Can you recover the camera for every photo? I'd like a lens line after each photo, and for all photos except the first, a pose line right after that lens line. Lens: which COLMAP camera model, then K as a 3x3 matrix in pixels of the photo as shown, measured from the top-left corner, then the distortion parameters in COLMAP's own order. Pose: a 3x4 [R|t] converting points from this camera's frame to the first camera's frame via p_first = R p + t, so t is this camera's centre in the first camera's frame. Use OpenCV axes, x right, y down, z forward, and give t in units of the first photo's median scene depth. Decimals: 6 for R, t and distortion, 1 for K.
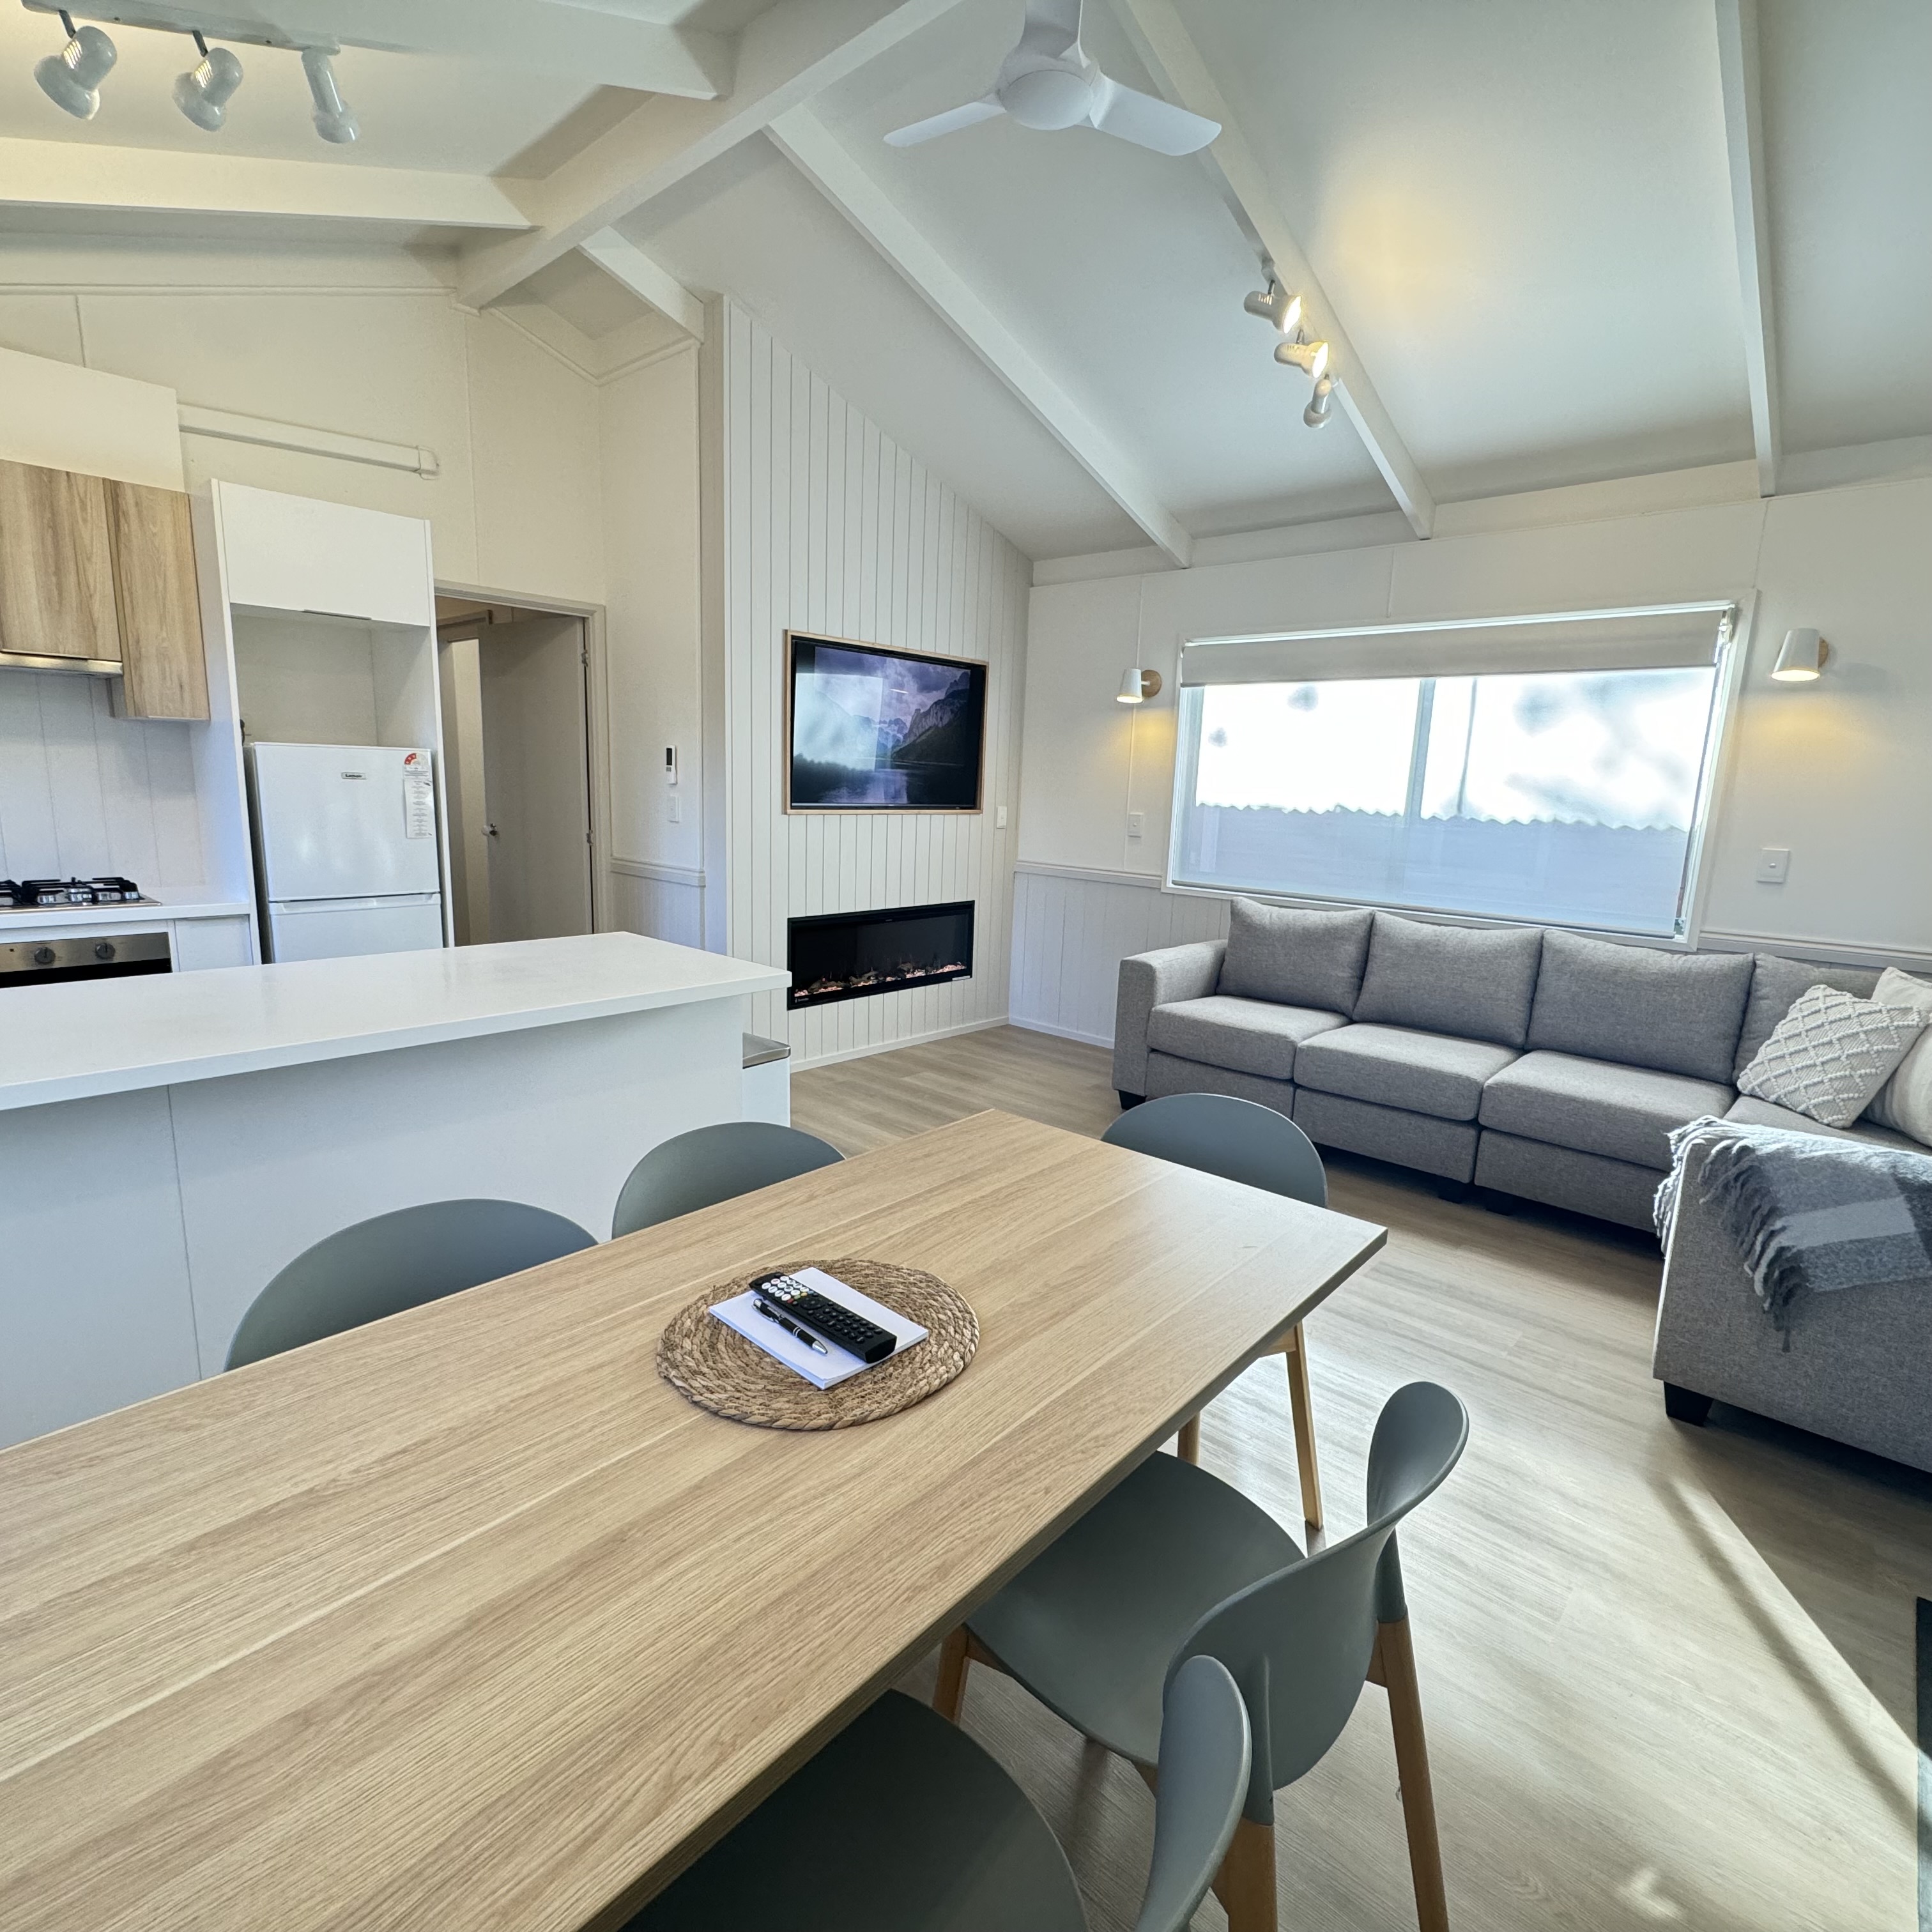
lens RADIAL K [[1027.5, 0, 967.2], [0, 1027.5, 964.2], [0, 0, 1]] dist [-0.001283, 0.001770]
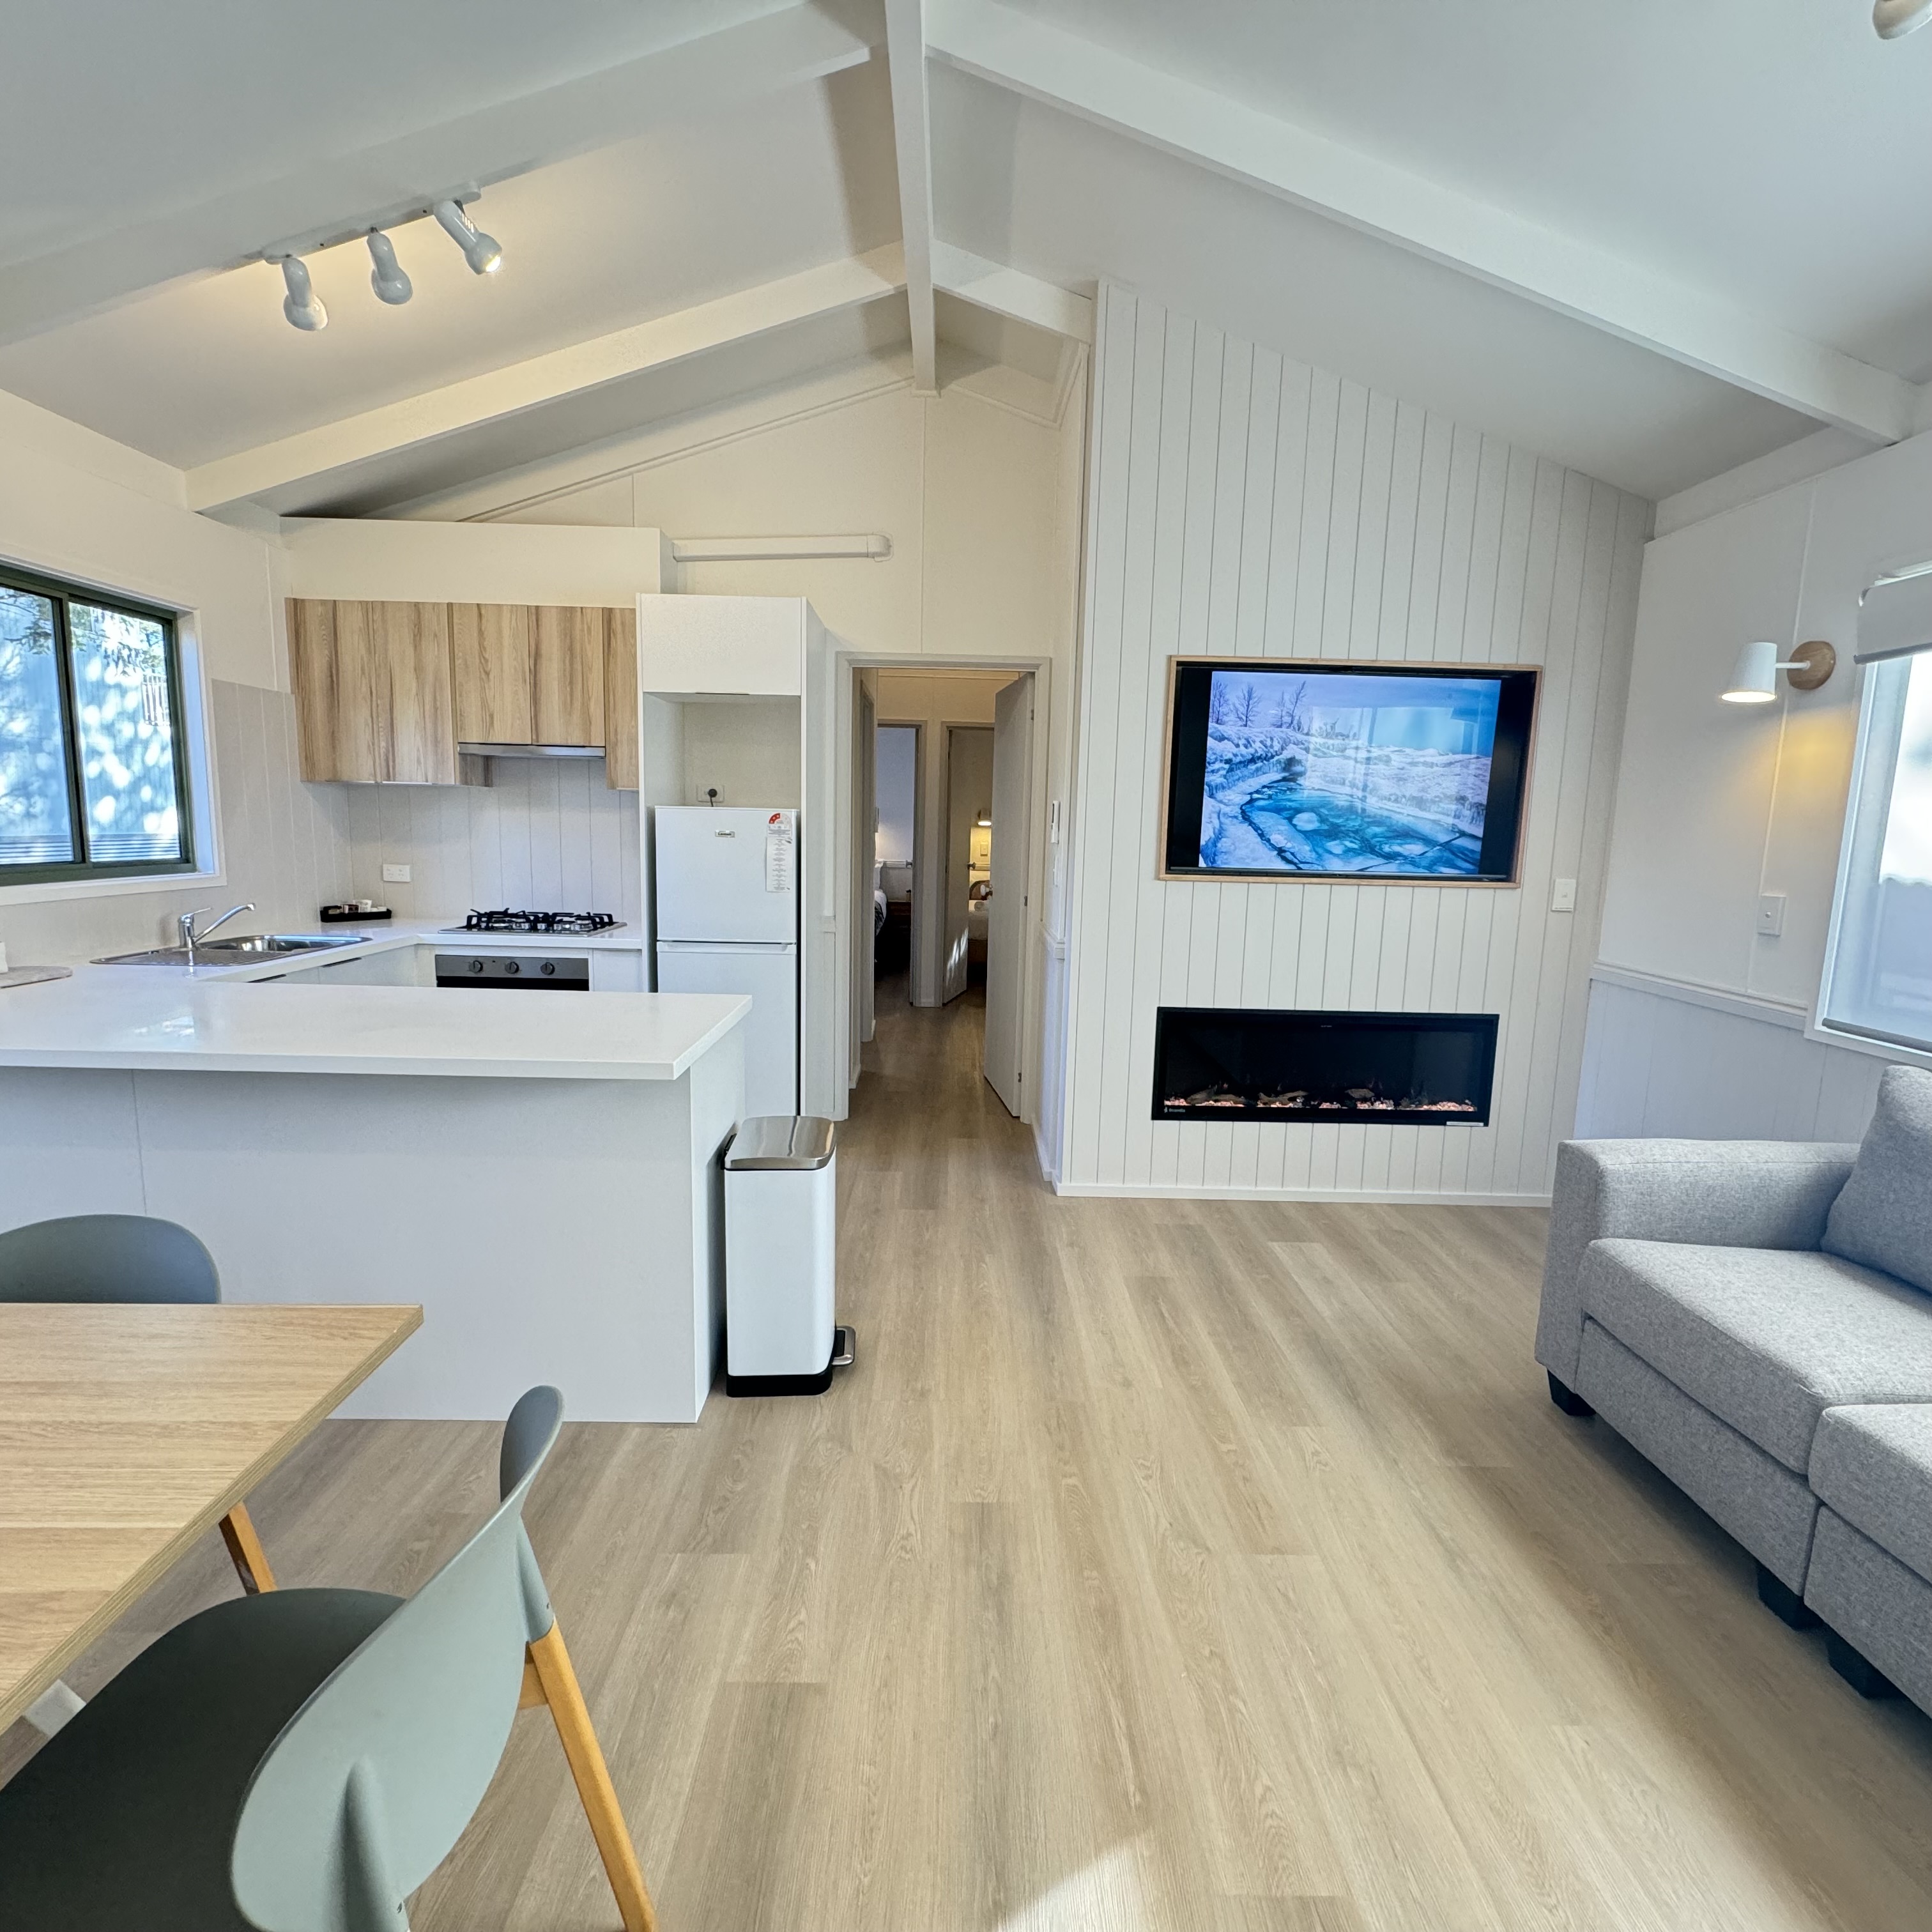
lens RADIAL K [[1027.5, 0, 961.1], [0, 1027.5, 966.1], [0, 0, 1]] dist [-0.001283, 0.001770]
pose [[0.682814, 0.083847, -0.725765, 0.296060], [-0.131585, 0.991262, -0.009278, -0.047290], [0.718645, 0.101835, 0.687881, 0.316245]]
